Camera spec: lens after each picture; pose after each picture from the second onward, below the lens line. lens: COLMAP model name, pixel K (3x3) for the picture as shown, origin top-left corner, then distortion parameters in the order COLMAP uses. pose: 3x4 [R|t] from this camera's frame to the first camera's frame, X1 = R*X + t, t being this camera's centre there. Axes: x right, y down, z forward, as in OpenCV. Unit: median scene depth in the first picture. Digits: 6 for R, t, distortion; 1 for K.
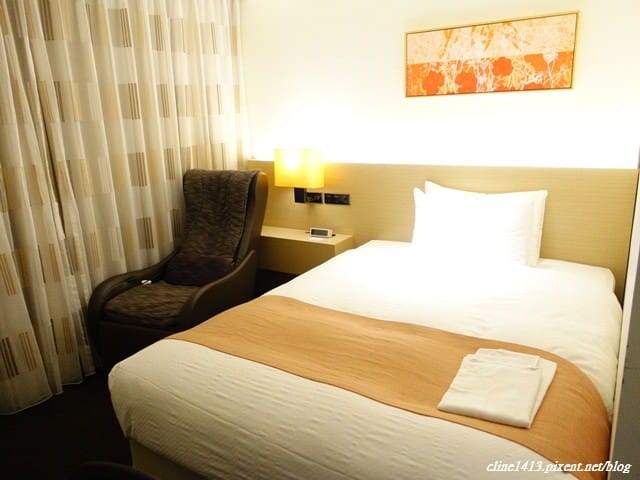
lens RADIAL K [[492.7, 0, 323.6], [0, 492.7, 247.4], [0, 0, 1]] dist [-0.023439, 0.008494]
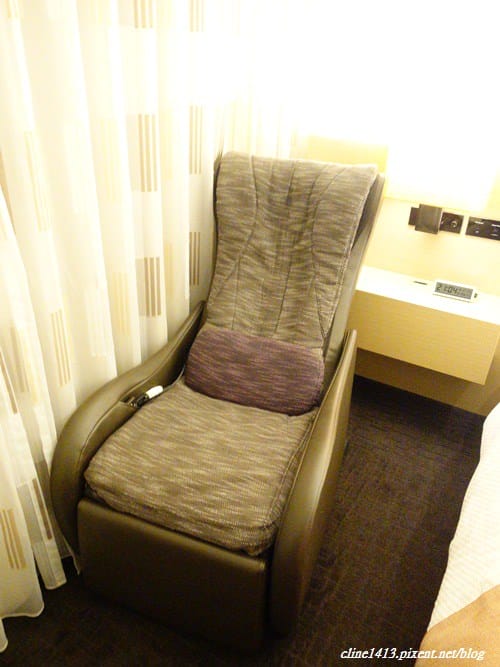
lens RADIAL K [[513.5, 0, 250.0], [0, 513.5, 333.5], [0, 0, 1]] dist [-0.023439, 0.008494]
pose [[0.997392, 0.052225, 0.049815, -0.283298], [-0.062535, 0.969928, 0.235219, -0.112284], [-0.036033, -0.237721, 0.970665, 0.486641]]
